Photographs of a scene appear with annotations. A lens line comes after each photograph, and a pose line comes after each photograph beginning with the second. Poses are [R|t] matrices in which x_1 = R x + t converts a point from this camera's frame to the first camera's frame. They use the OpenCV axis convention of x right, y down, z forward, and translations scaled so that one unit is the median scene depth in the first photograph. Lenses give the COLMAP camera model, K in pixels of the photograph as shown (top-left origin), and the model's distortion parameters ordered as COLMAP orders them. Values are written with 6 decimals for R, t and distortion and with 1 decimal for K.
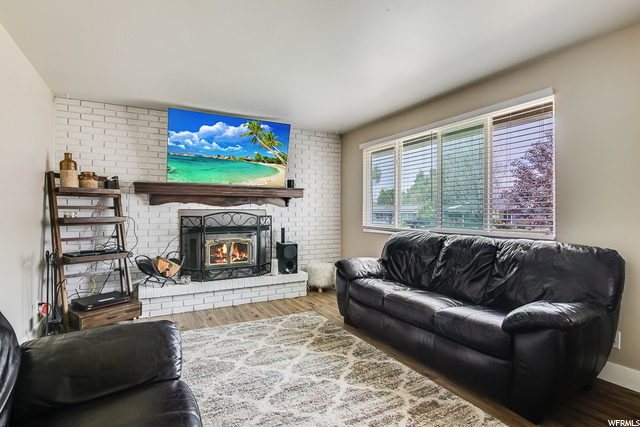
lens RADIAL K [[324.1, 0, 320.0], [0, 324.1, 213.5], [0, 0, 1]] dist [-0.001086, -0.000230]
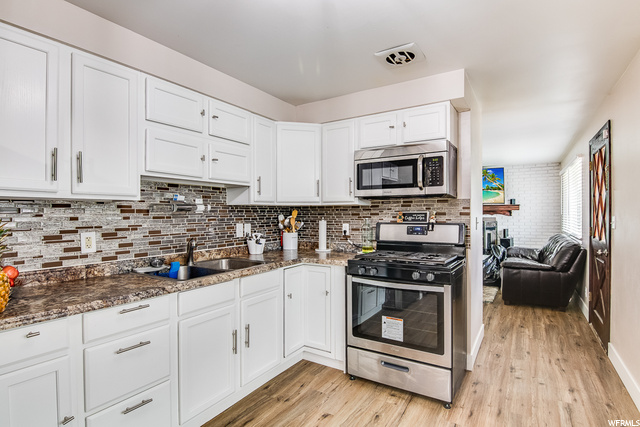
lens RADIAL K [[324.1, 0, 320.0], [0, 324.1, 213.5], [0, 0, 1]] dist [-0.001086, -0.000230]
pose [[0.473177, 0.001573, -0.880966, 1.677233], [-0.013148, 0.999900, -0.005277, -0.026355], [0.880869, 0.014080, 0.473150, -1.106380]]
